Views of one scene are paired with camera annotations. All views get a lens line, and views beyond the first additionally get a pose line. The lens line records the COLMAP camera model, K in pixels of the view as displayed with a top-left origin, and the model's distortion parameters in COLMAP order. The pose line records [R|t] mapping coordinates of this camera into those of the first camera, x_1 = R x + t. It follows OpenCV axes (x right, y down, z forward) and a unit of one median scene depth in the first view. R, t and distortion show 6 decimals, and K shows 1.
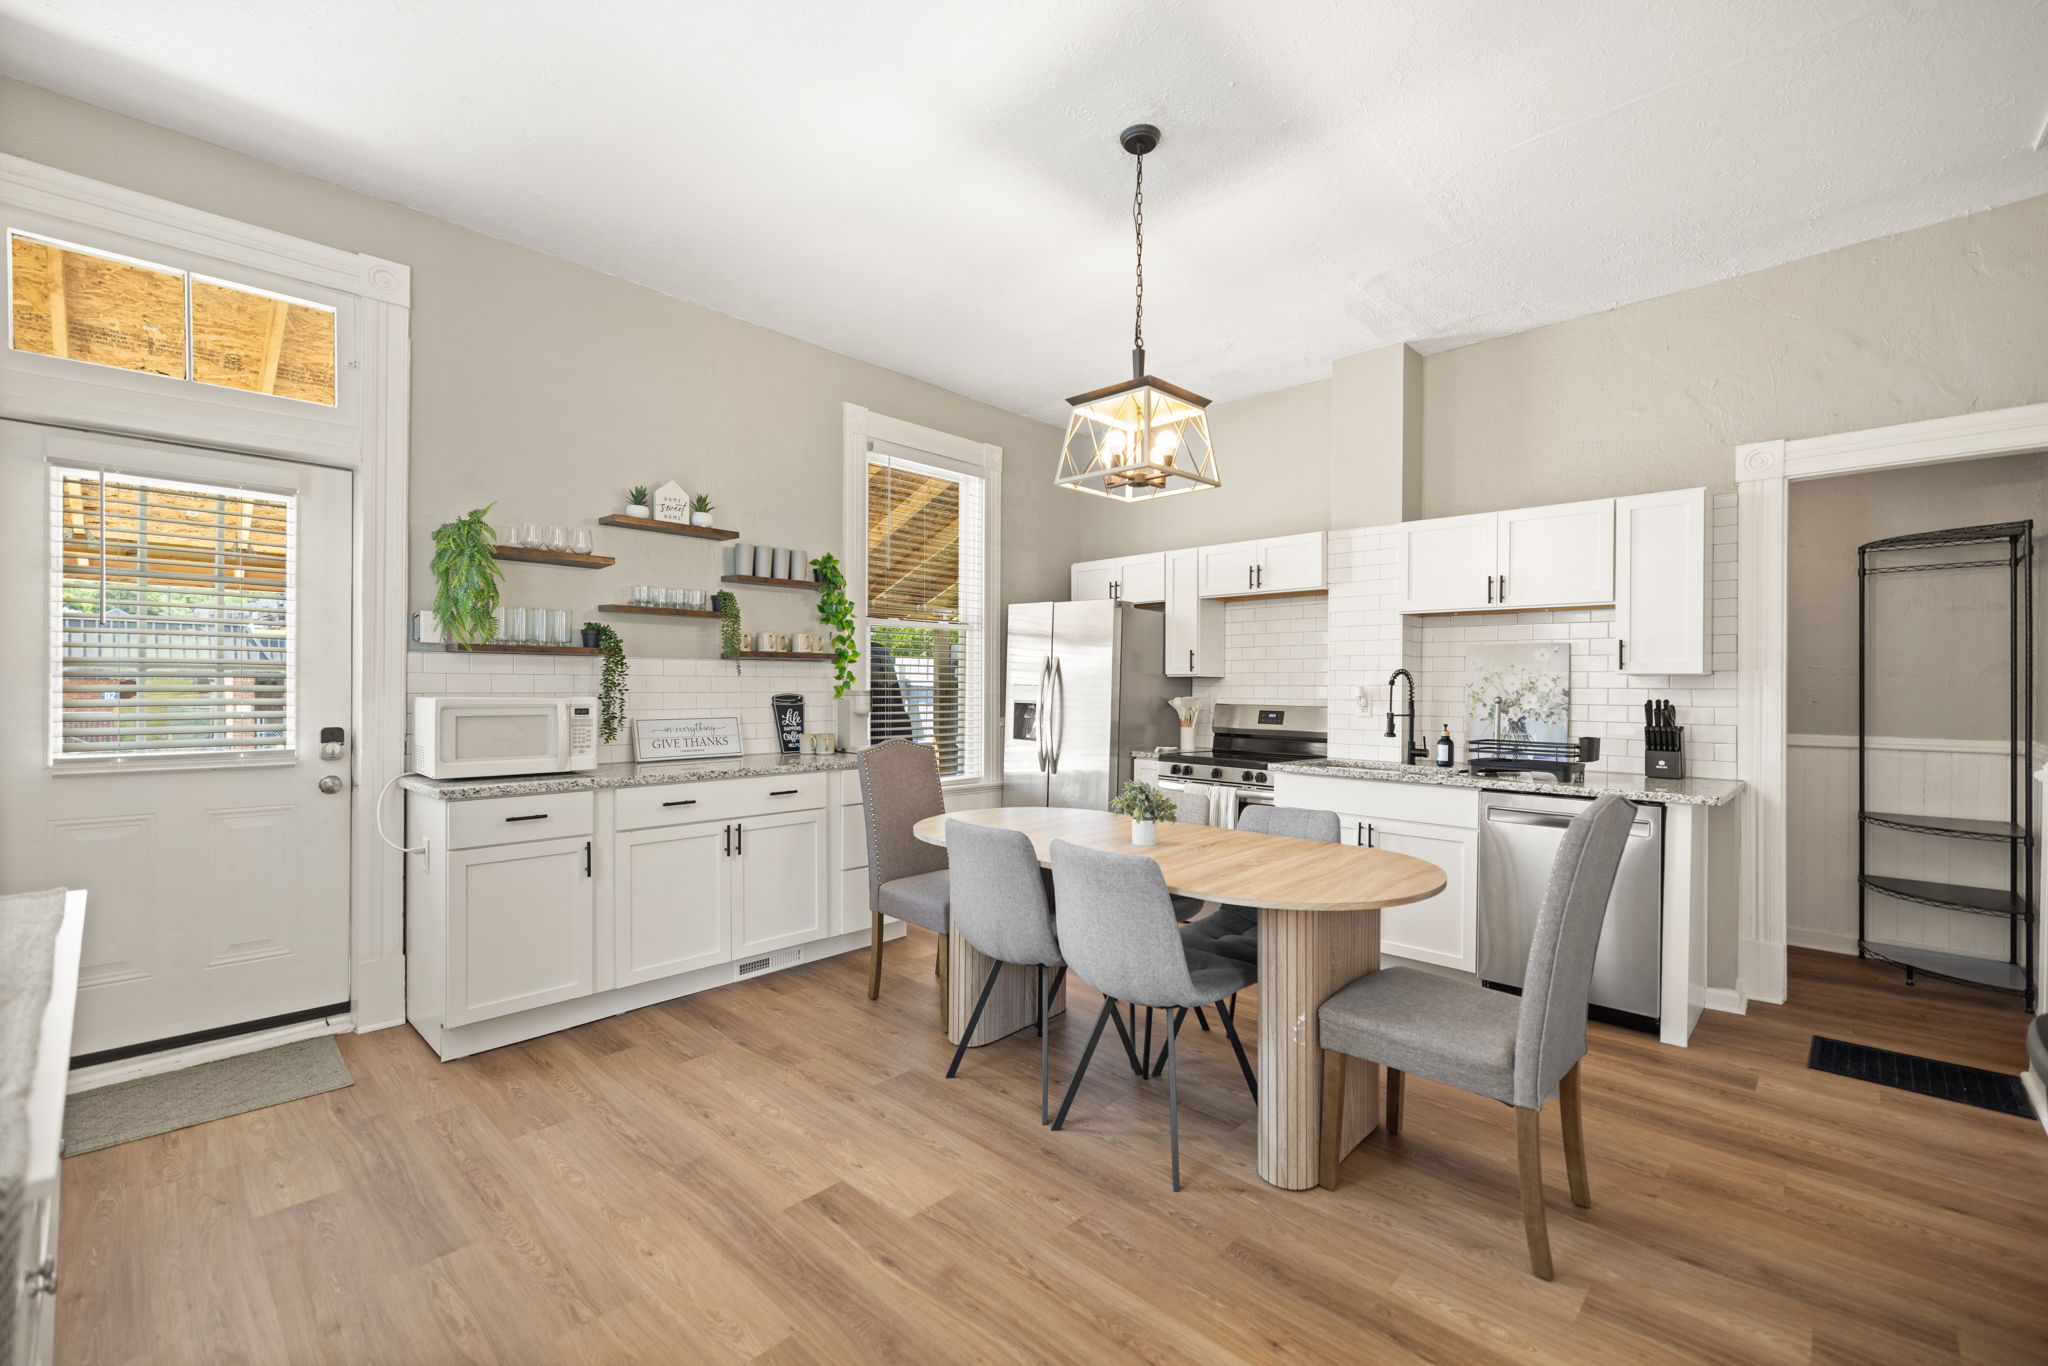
lens RADIAL K [[869.3, 0, 1029.6], [0, 869.3, 686.7], [0, 0, 1]] dist [0.002577, 0.001056]
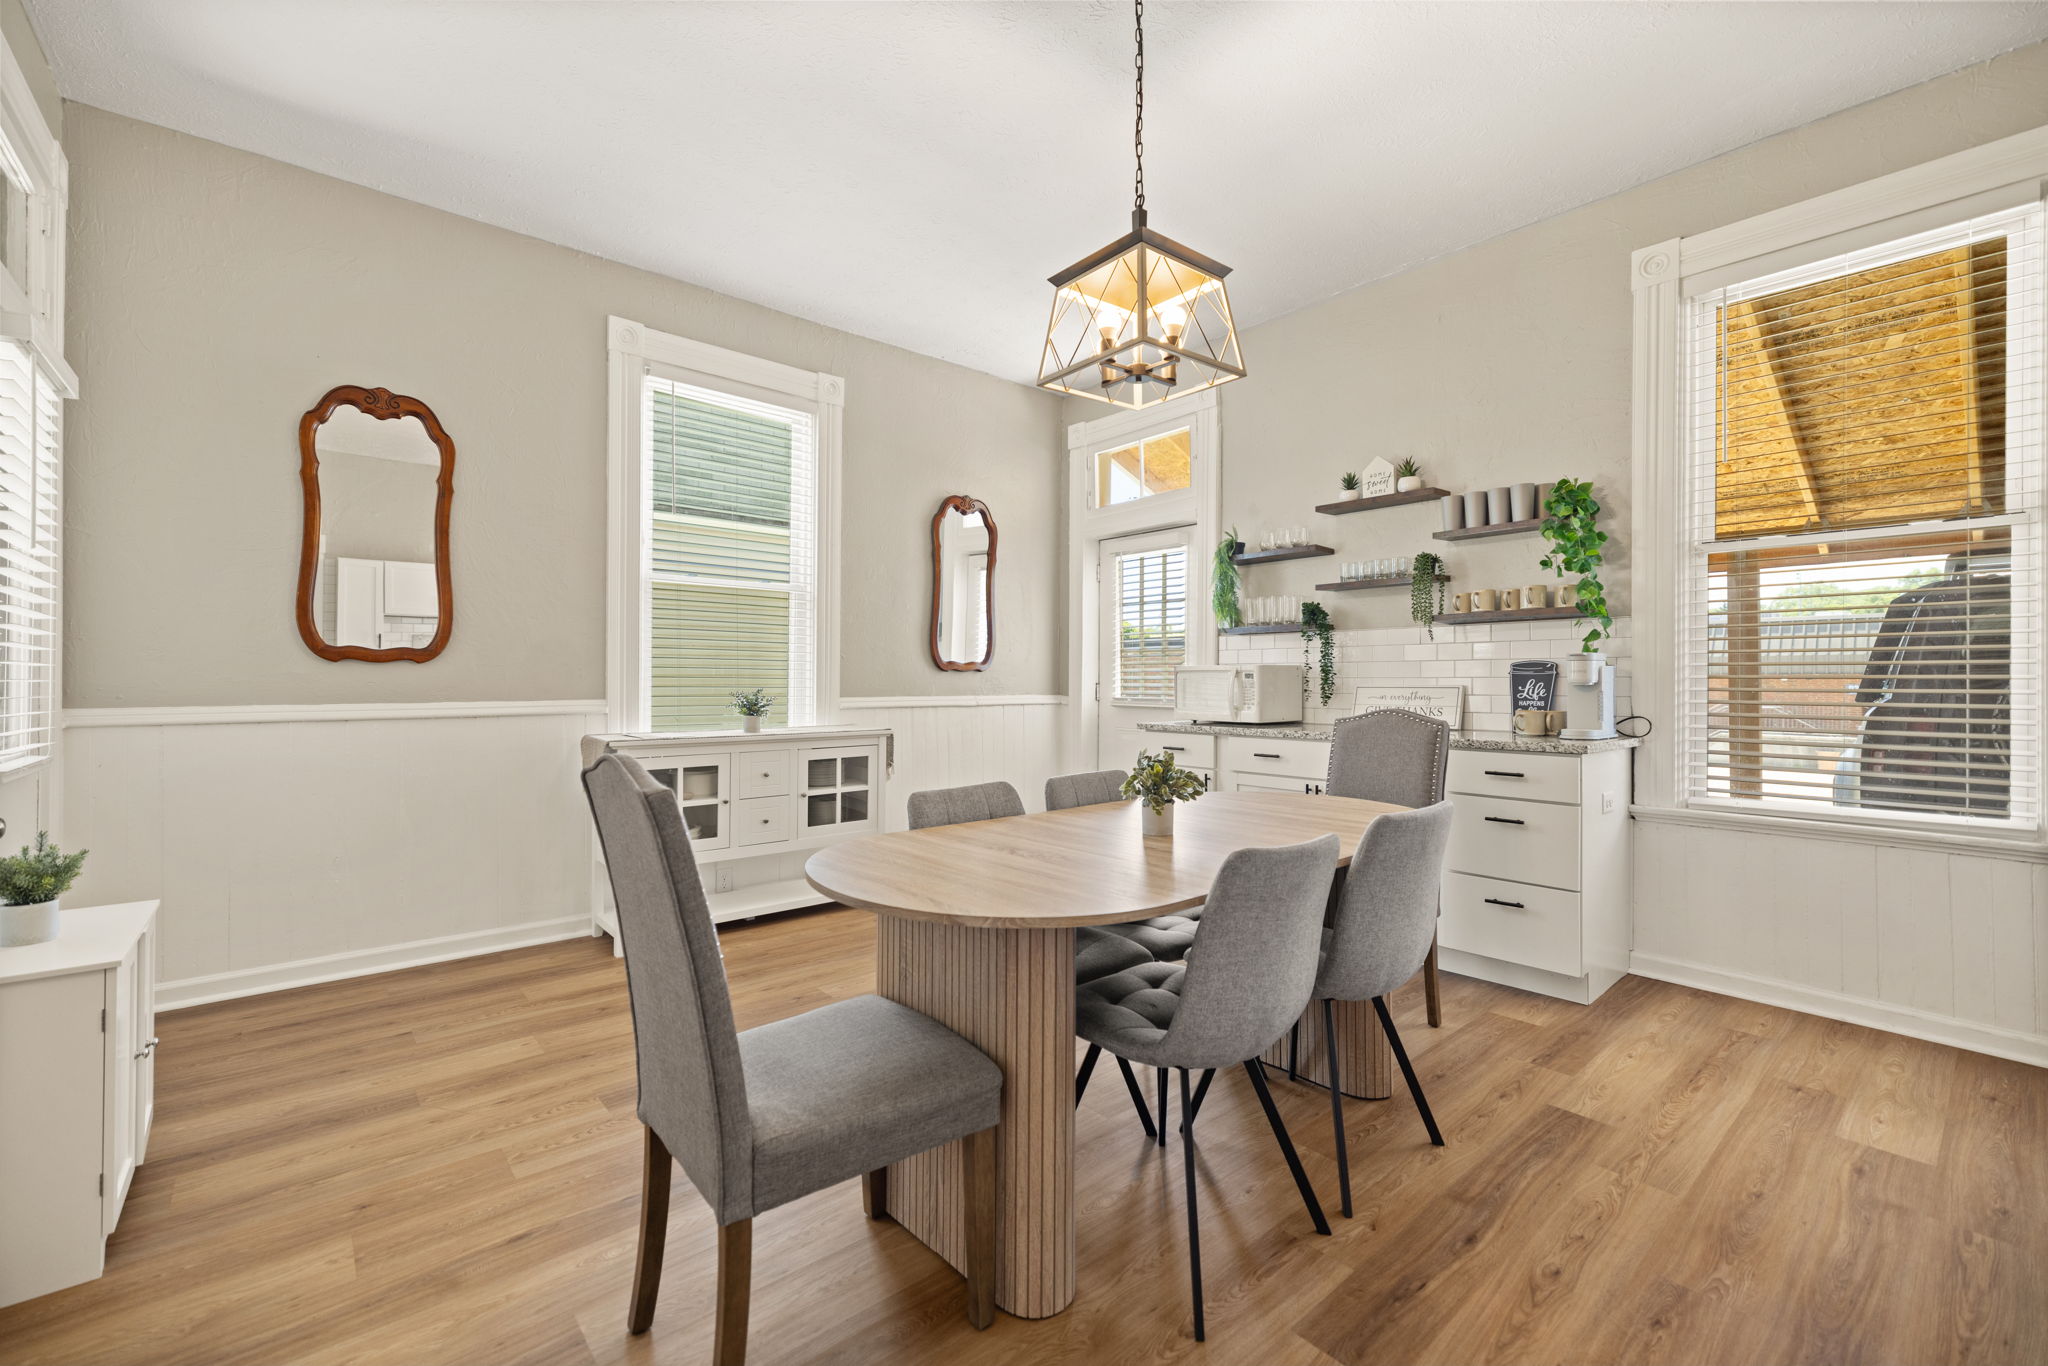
lens RADIAL K [[869.3, 0, 1026.9], [0, 869.3, 673.3], [0, 0, 1]] dist [0.002577, 0.001056]
pose [[-0.103161, -0.012727, -0.994583, 0.635435], [-0.001343, 0.999919, -0.012656, 0.033865], [0.994664, 0.000031, -0.103170, 0.668628]]
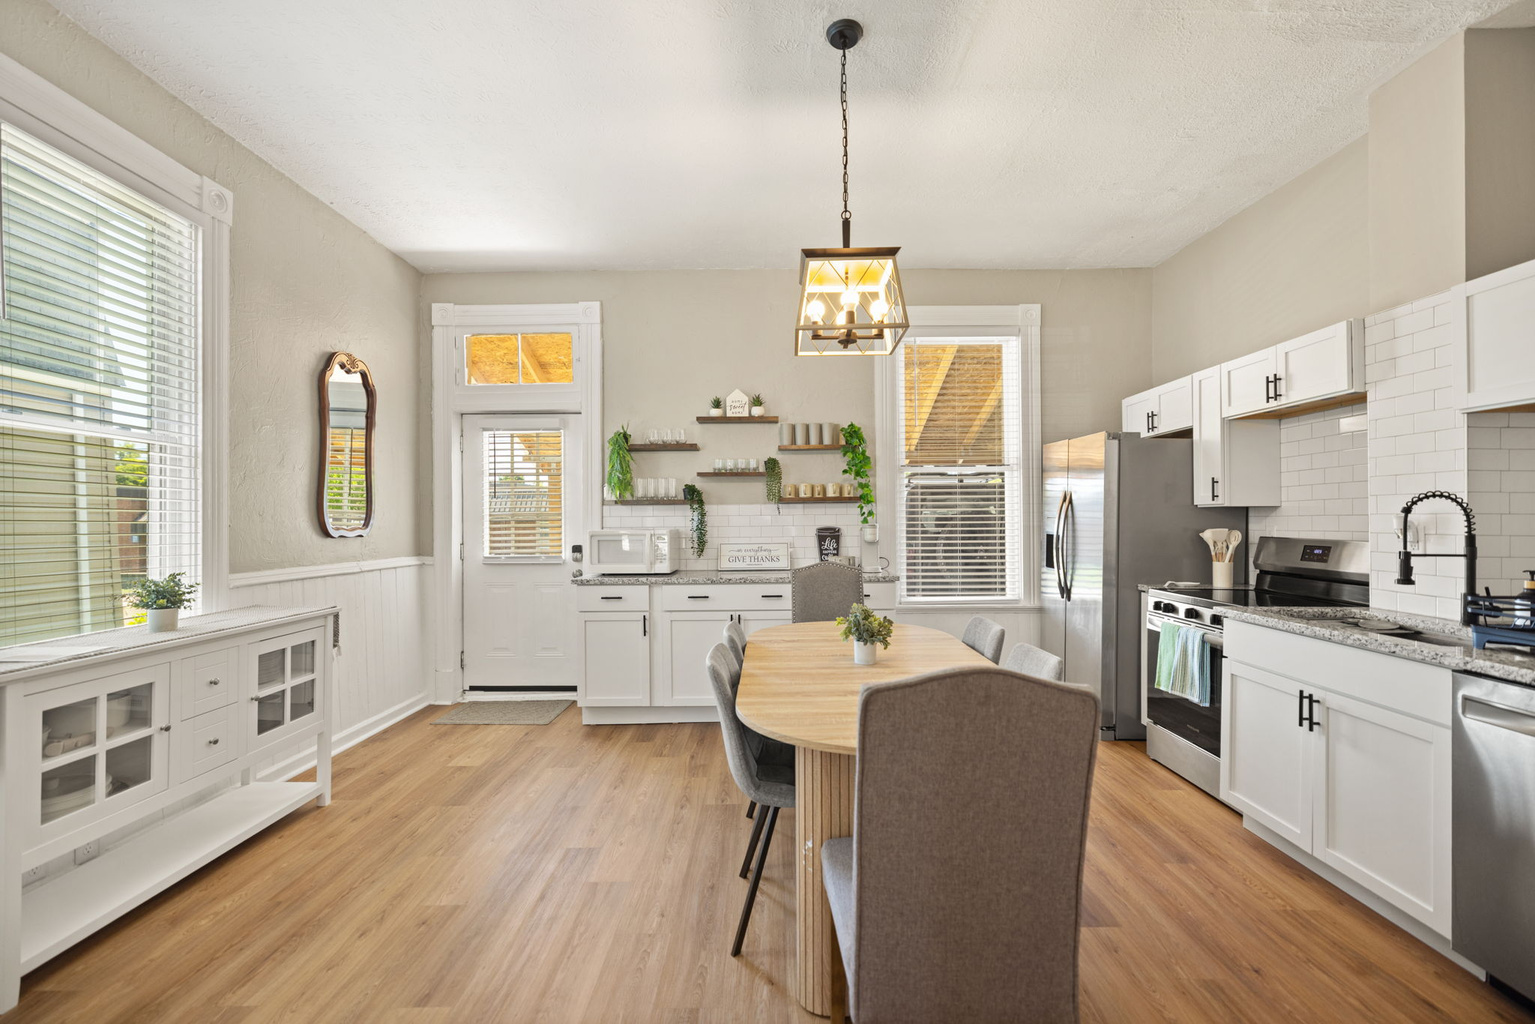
lens RADIAL K [[651.6, 0, 769.0], [0, 651.6, 521.1], [0, 0, 1]] dist [0.002577, 0.001056]
pose [[0.691100, -0.008660, -0.722708, 0.446816], [0.010635, 0.999942, -0.001812, -0.000031], [0.722681, -0.006434, 0.691151, 0.231703]]
